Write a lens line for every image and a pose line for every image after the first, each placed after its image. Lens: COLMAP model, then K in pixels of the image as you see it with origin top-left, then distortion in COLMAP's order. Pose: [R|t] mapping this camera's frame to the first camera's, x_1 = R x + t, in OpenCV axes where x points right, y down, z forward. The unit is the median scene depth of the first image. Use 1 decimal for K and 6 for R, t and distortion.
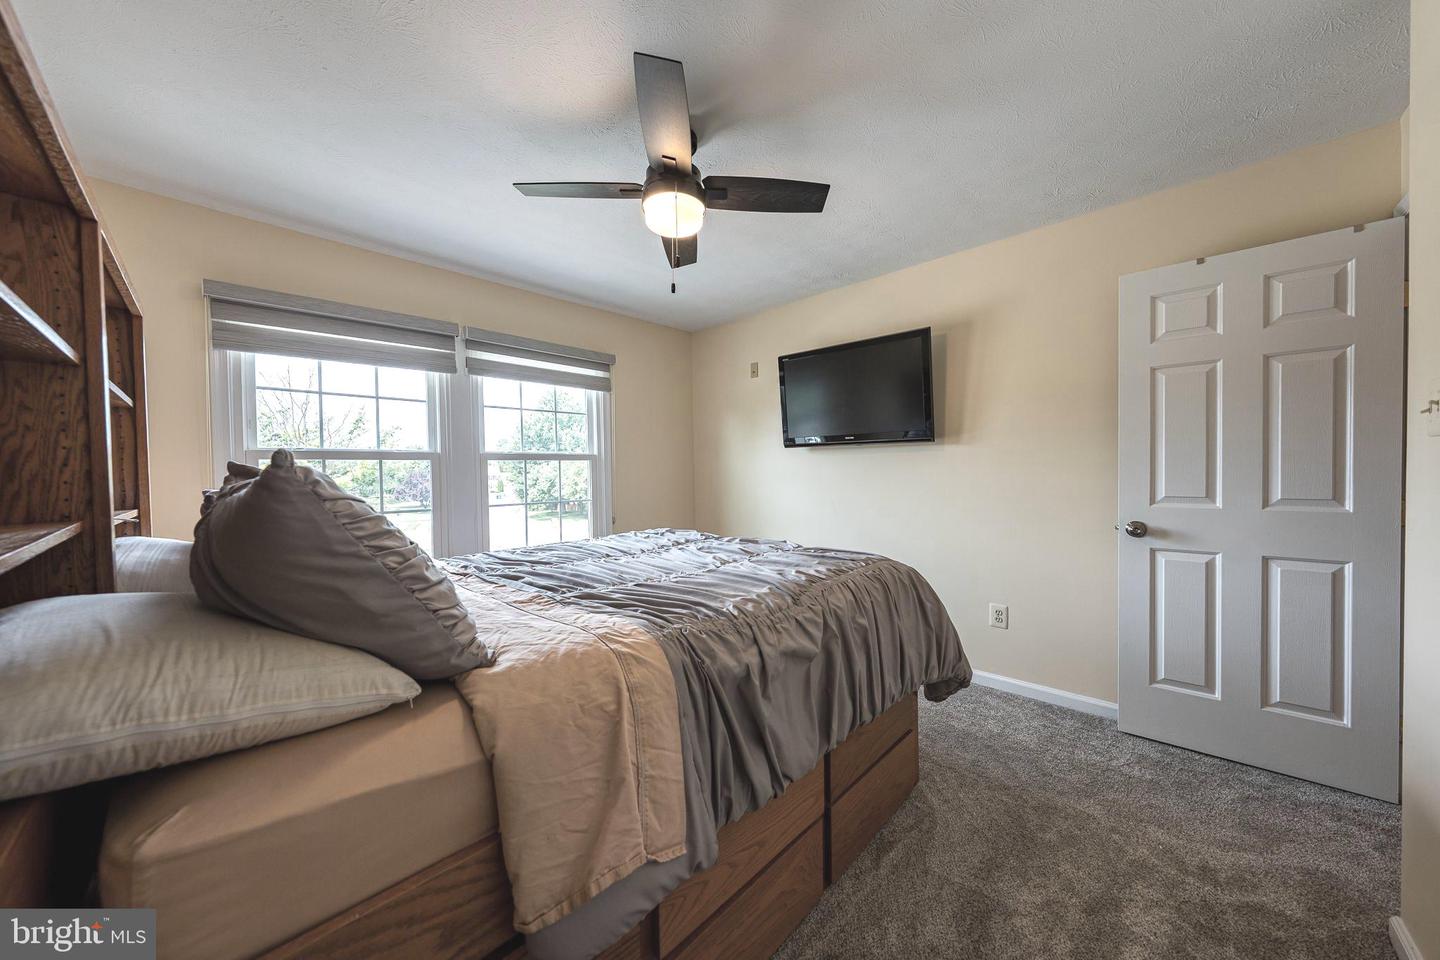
lens RADIAL K [[484.8, 0, 706.4], [0, 484.8, 477.5], [0, 0, 1]] dist [0.000445, 0.000010]
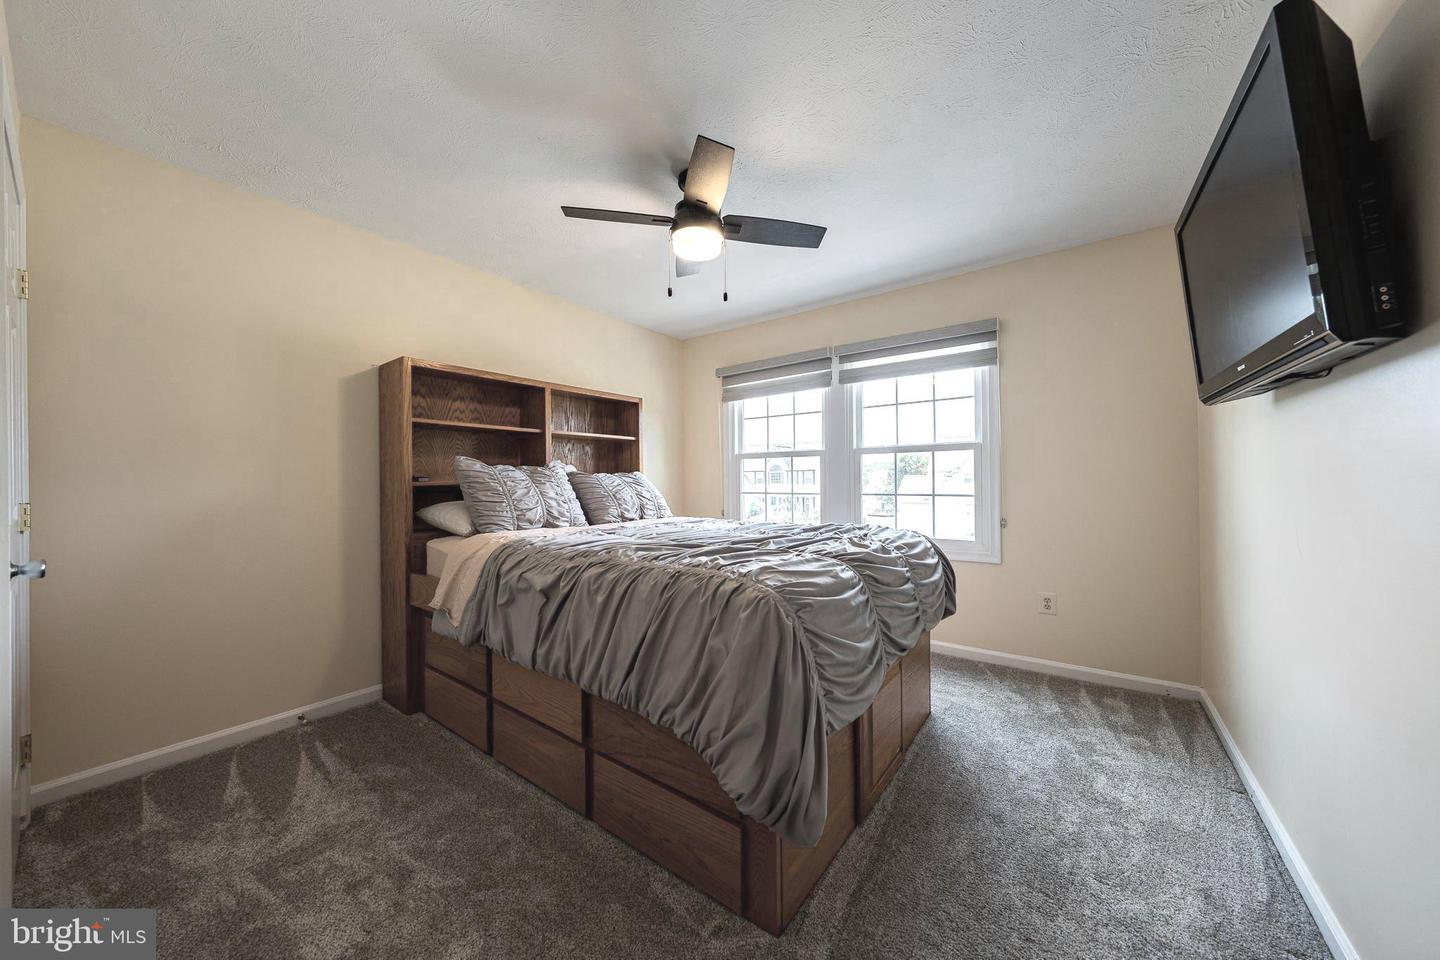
lens RADIAL K [[484.8, 0, 712.0], [0, 484.8, 471.2], [0, 0, 1]] dist [0.000445, 0.000010]
pose [[0.142881, 0.011878, -0.989669, 0.674232], [0.004699, 0.999909, 0.012679, -0.012221], [0.989729, -0.006462, 0.142812, 0.508696]]
